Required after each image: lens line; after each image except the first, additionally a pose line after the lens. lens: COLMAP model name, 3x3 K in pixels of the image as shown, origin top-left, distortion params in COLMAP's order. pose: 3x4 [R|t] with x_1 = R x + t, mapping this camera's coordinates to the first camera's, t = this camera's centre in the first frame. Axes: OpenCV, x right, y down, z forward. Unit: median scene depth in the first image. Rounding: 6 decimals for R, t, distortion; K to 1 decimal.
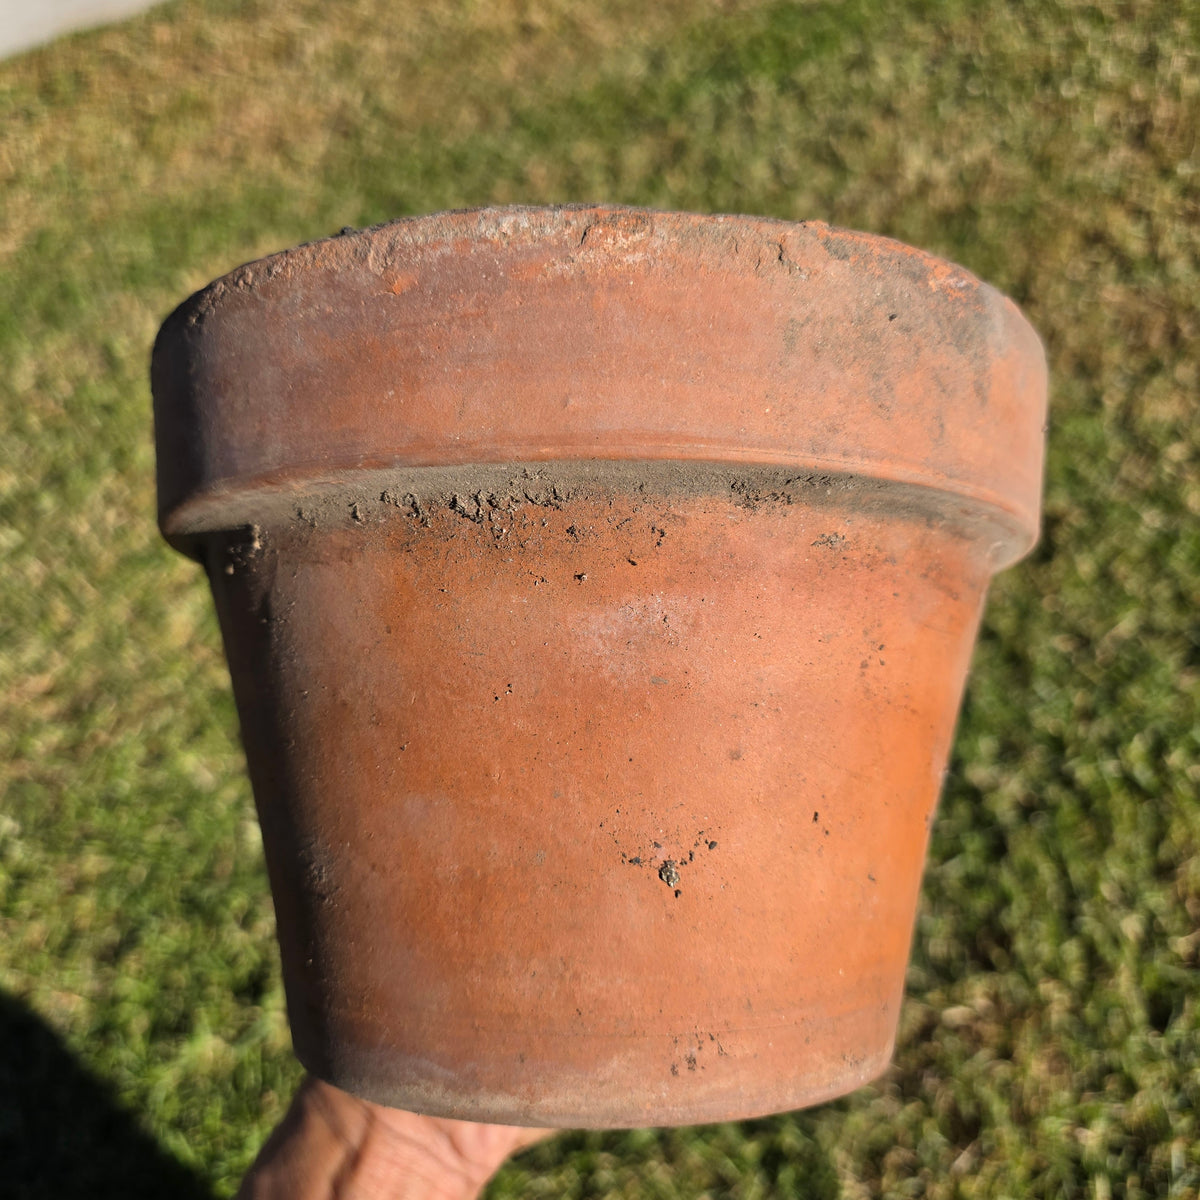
lens RADIAL K [[1210.8, 0, 605.1], [0, 1210.8, 592.5], [0, 0, 1]] dist [-0.023970, 0.000000]
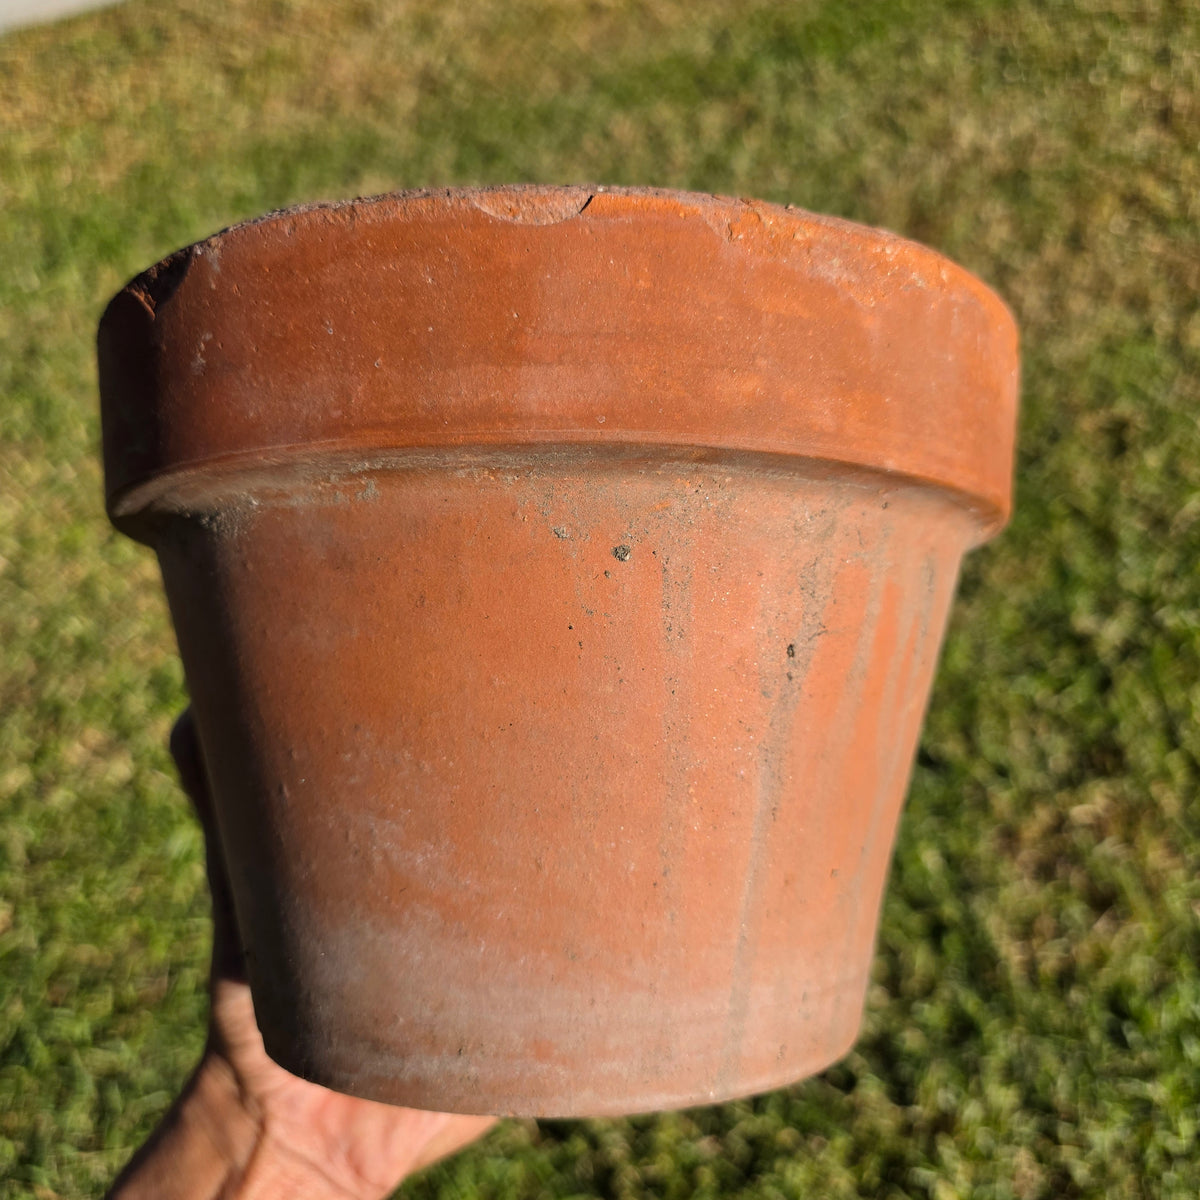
lens RADIAL K [[1210.8, 0, 602.3], [0, 1210.8, 602.8], [0, 0, 1]] dist [-0.023970, 0.000000]
pose [[0.996837, 0.019503, 0.077037, -0.147976], [-0.016876, 0.999259, -0.034602, 0.114844], [-0.077655, 0.033193, 0.996428, -0.065787]]
